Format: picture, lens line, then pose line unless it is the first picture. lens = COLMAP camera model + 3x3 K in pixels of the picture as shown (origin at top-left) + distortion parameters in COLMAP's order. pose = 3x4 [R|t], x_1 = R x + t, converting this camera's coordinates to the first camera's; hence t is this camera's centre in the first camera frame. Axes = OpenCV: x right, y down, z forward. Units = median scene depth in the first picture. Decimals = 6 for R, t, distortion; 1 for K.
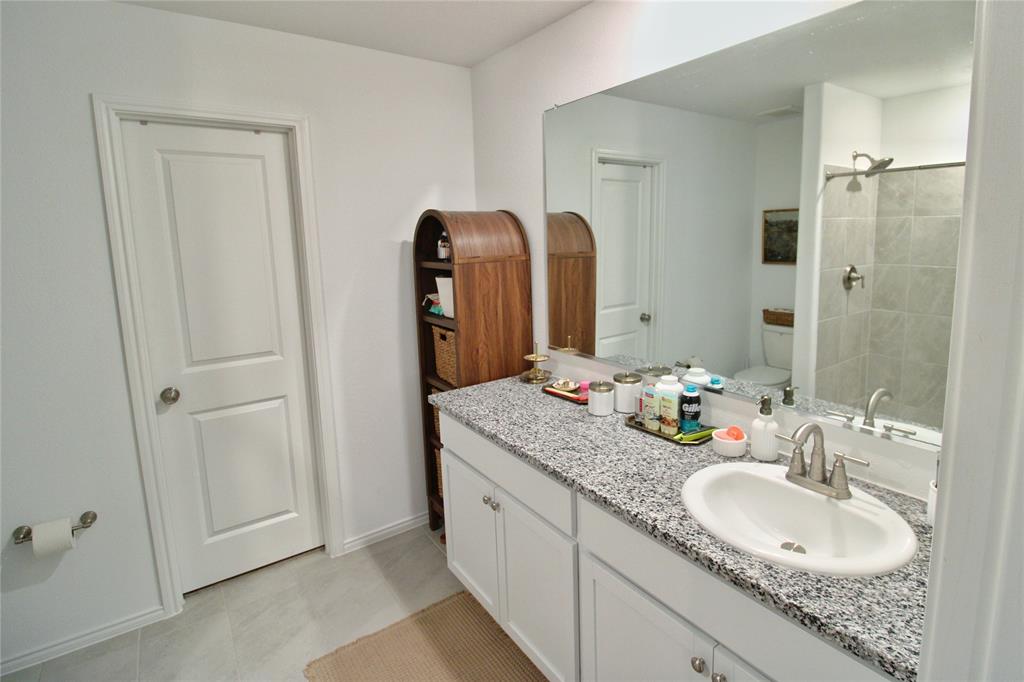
lens RADIAL K [[505.9, 0, 533.8], [0, 505.9, 303.7], [0, 0, 1]] dist [-0.001328, -0.017127]
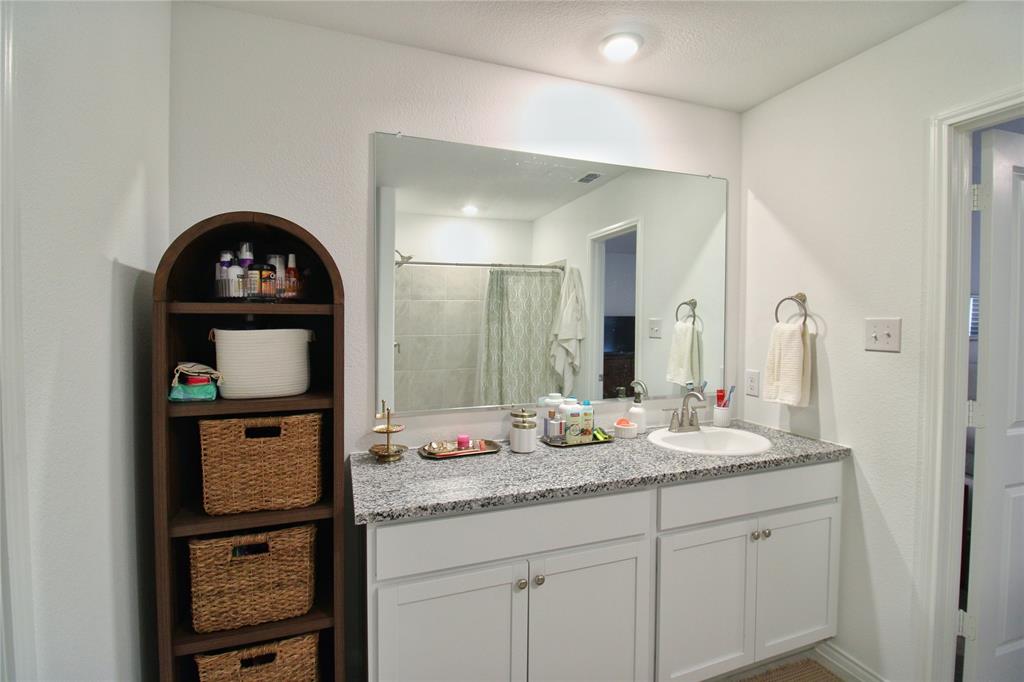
lens RADIAL K [[478.1, 0, 514.6], [0, 478.1, 331.3], [0, 0, 1]] dist [-0.005551, -0.010542]
pose [[0.273324, 0.012772, 0.961837, -0.827409], [0.127126, 0.990662, -0.049280, 0.023195], [-0.953485, 0.135744, 0.269148, 0.752700]]
